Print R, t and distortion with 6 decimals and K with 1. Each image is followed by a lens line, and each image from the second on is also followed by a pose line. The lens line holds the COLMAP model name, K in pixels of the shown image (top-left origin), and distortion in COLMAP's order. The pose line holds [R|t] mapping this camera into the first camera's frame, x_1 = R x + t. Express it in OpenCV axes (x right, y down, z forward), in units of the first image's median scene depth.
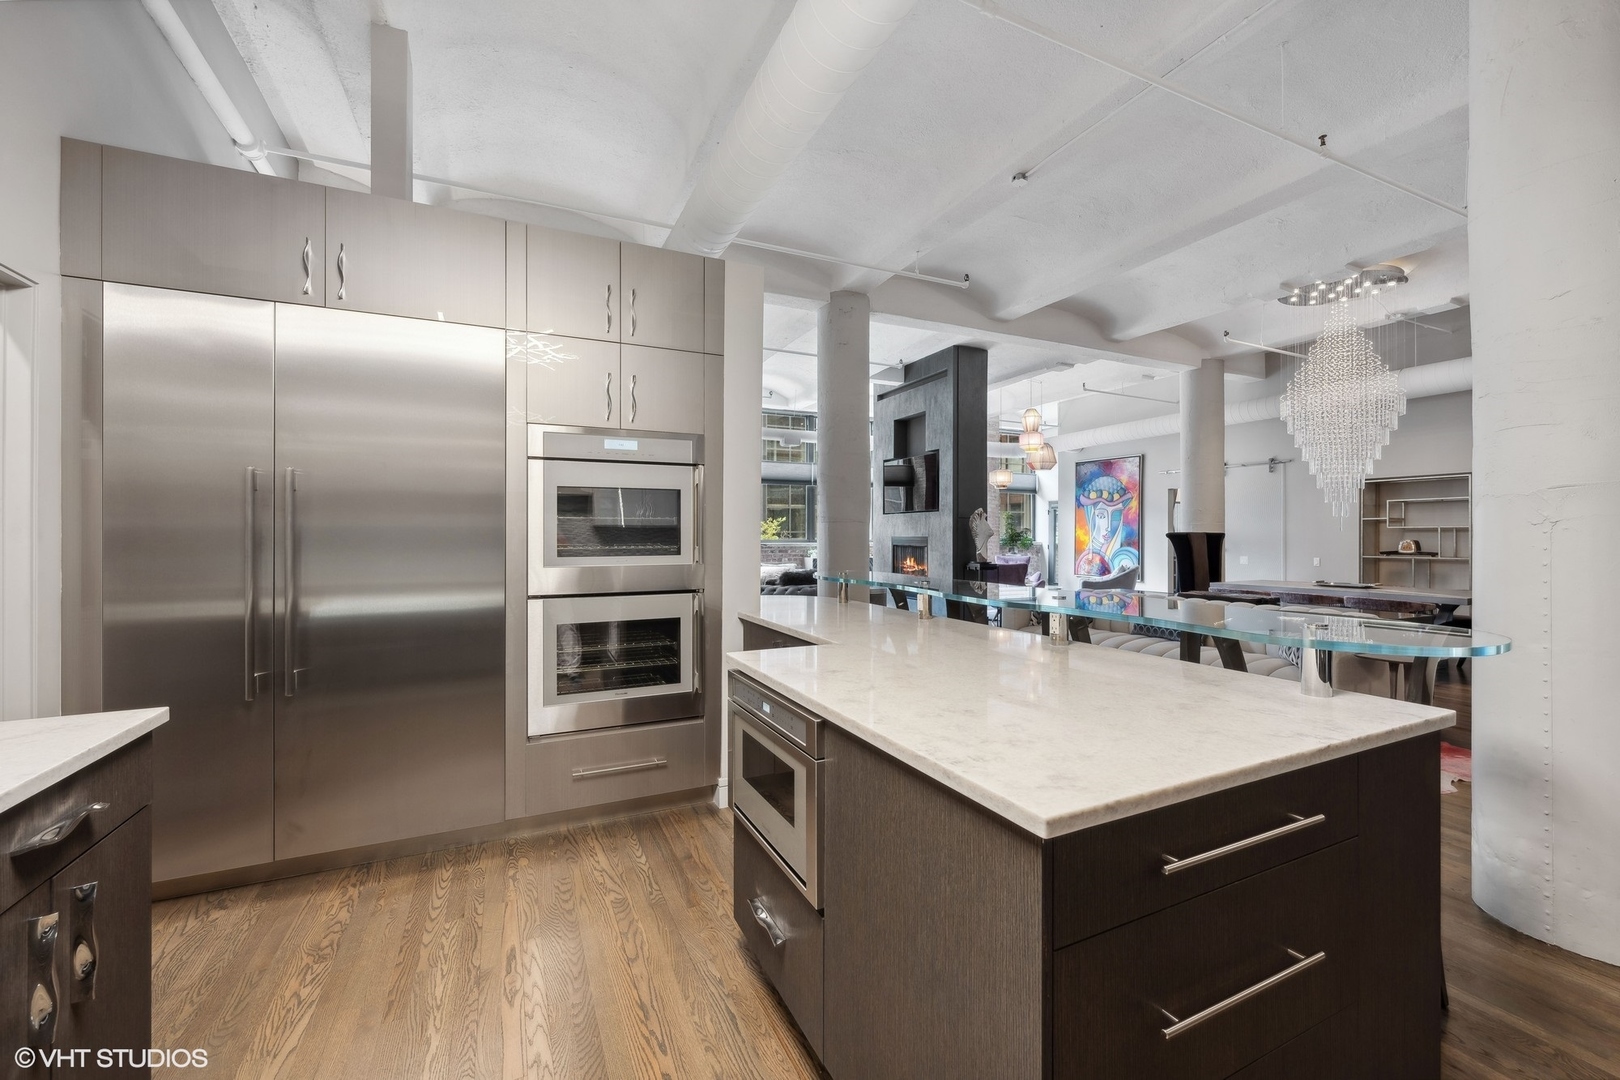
lens RADIAL K [[641.3, 0, 813.3], [0, 641.3, 535.1], [0, 0, 1]] dist [-0.002533, 0.000139]
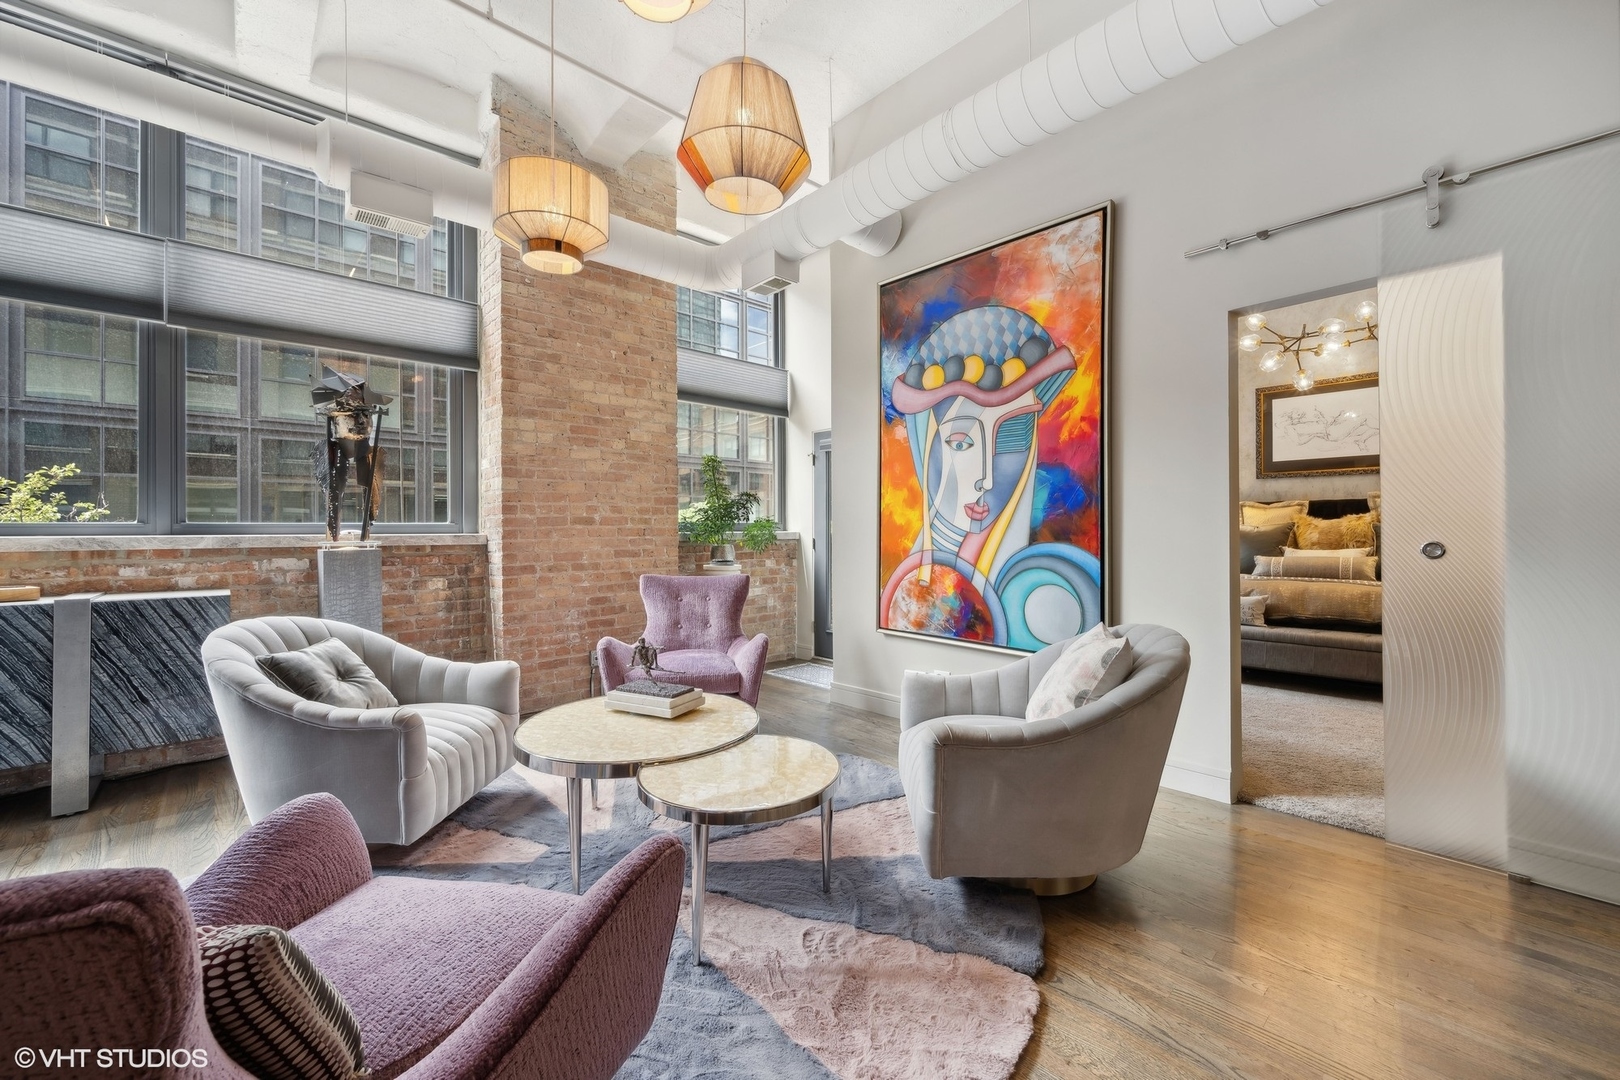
lens RADIAL K [[641.3, 0, 813.6], [0, 641.3, 529.6], [0, 0, 1]] dist [-0.002533, 0.000139]
pose [[0.952247, -0.006916, 0.305252, 0.305928], [0.007876, 0.999967, -0.001913, 0.012371], [-0.305228, 0.004226, 0.952270, 0.772407]]
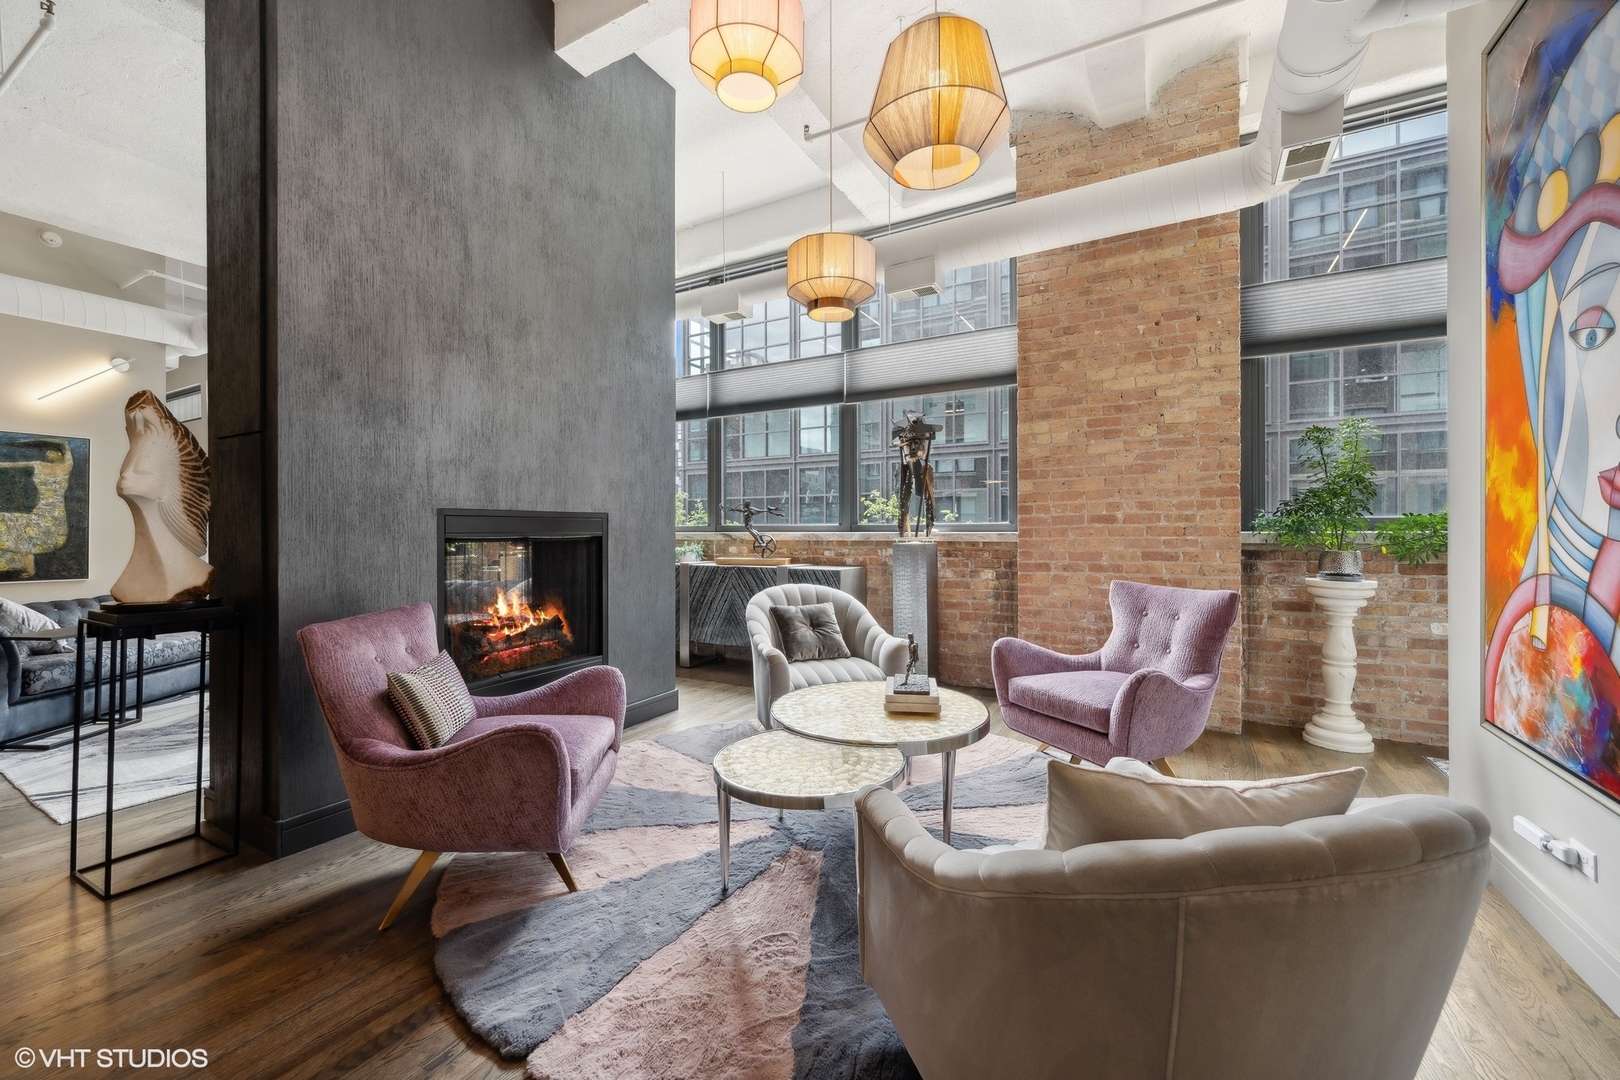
lens RADIAL K [[641.3, 0, 810.9], [0, 641.3, 531.2], [0, 0, 1]] dist [-0.002533, 0.000139]
pose [[0.584656, -0.003231, -0.811275, 0.486519], [0.004249, 0.999991, -0.000920, 0.011747], [0.811270, -0.002909, 0.584664, 0.836609]]
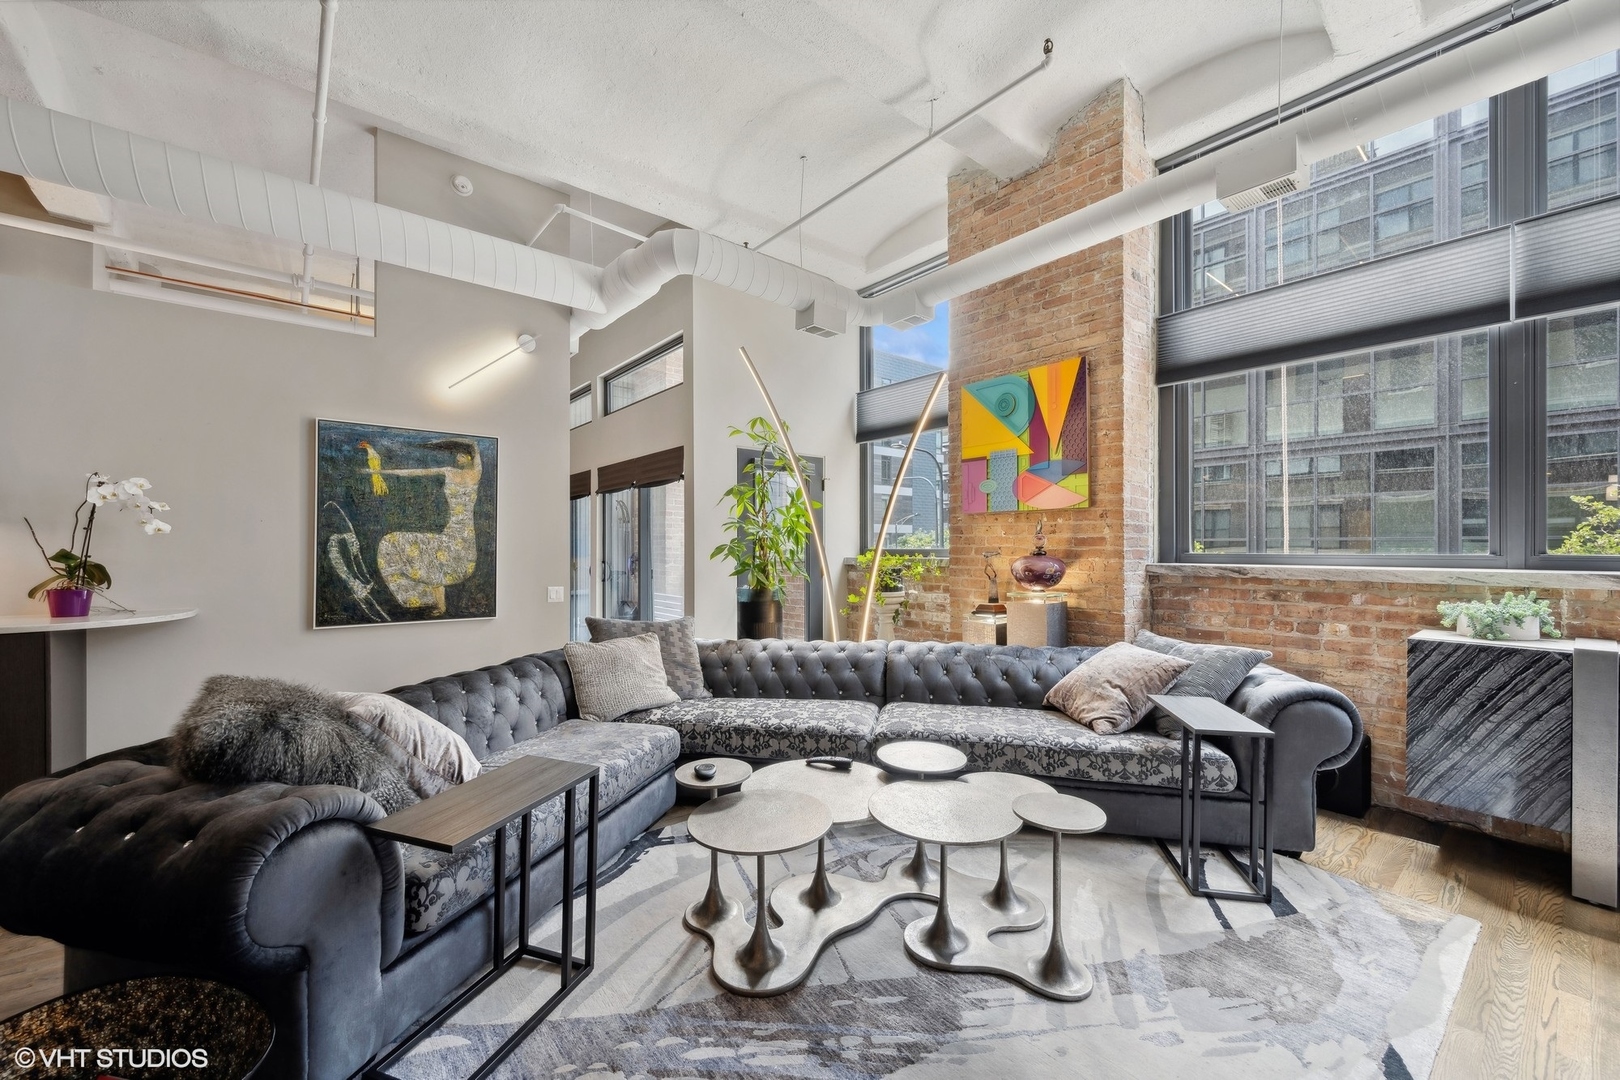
lens RADIAL K [[641.3, 0, 819.1], [0, 641.3, 544.5], [0, 0, 1]] dist [-0.002533, 0.000139]
pose [[0.255713, -0.004108, -0.966744, 0.171144], [0.000820, 0.999992, -0.004033, 0.003303], [0.966752, 0.000239, 0.255715, 0.758977]]
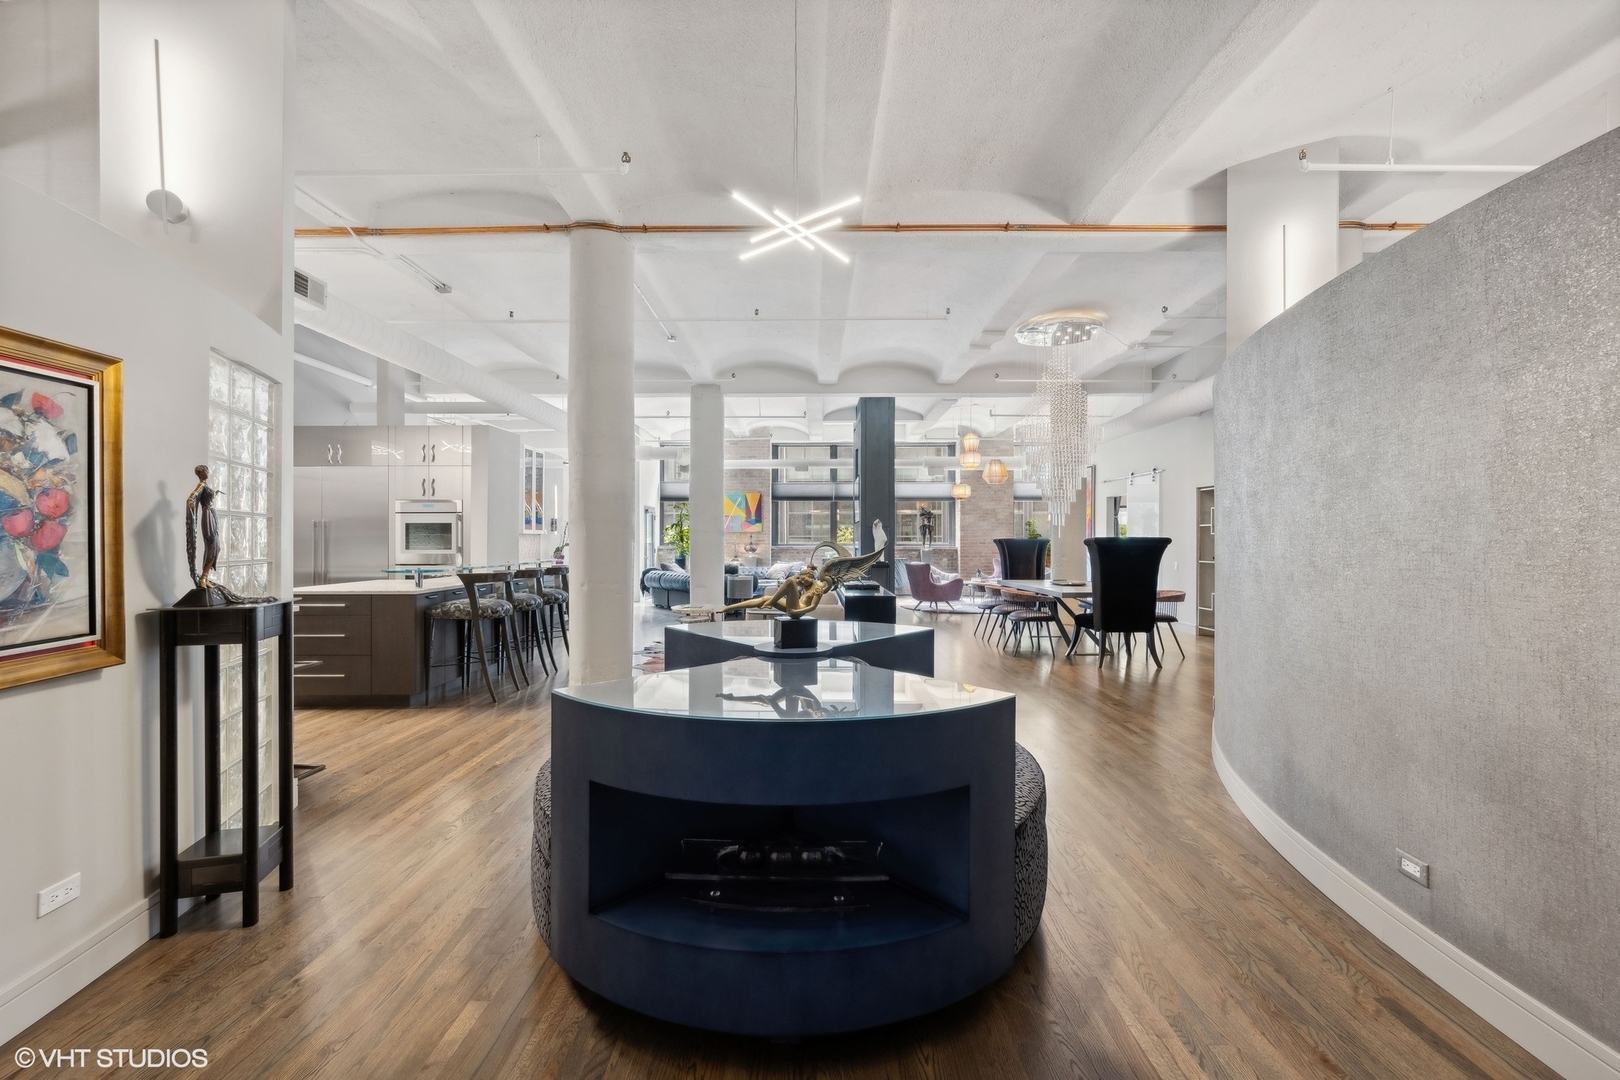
lens RADIAL K [[641.3, 0, 812.0], [0, 641.3, 535.8], [0, 0, 1]] dist [-0.002533, 0.000139]
pose [[0.902089, -0.003031, -0.431539, 0.544901], [0.000652, 0.999984, -0.005660, -0.002140], [0.431549, 0.004824, 0.902076, -0.161591]]
